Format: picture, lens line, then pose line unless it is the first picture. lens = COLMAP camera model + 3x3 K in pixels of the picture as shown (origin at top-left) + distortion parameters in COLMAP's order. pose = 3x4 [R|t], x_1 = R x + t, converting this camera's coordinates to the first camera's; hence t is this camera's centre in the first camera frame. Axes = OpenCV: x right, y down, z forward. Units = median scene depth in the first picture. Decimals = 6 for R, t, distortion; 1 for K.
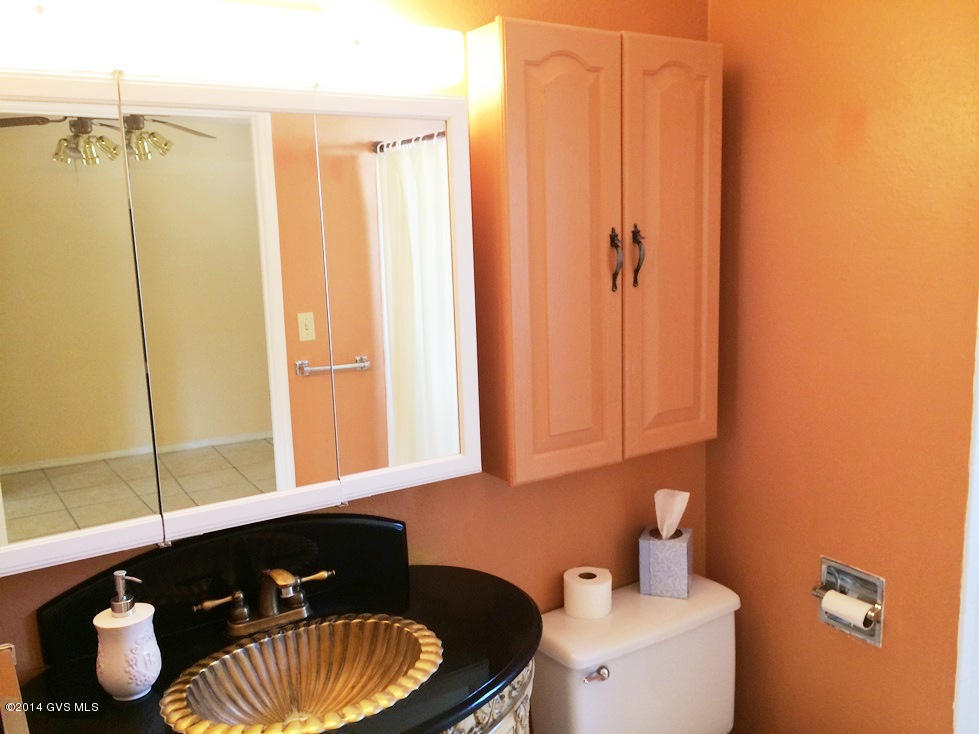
lens RADIAL K [[861.4, 0, 489.2], [0, 861.4, 362.5], [0, 0, 1]] dist [0.088992, -0.119789]
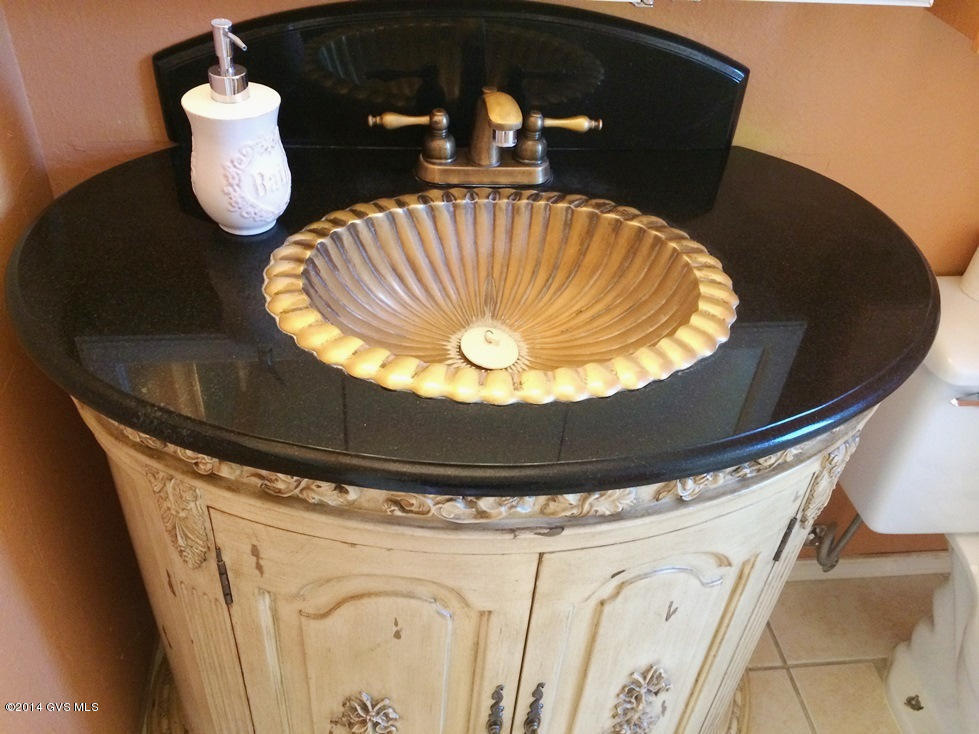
lens RADIAL K [[861.4, 0, 483.1], [0, 861.4, 368.1], [0, 0, 1]] dist [0.088992, -0.119789]
pose [[0.895645, 0.350729, -0.273515, -0.033929], [-0.164750, 0.832827, 0.528448, 0.088352], [0.413132, -0.428239, 0.803699, 0.457019]]
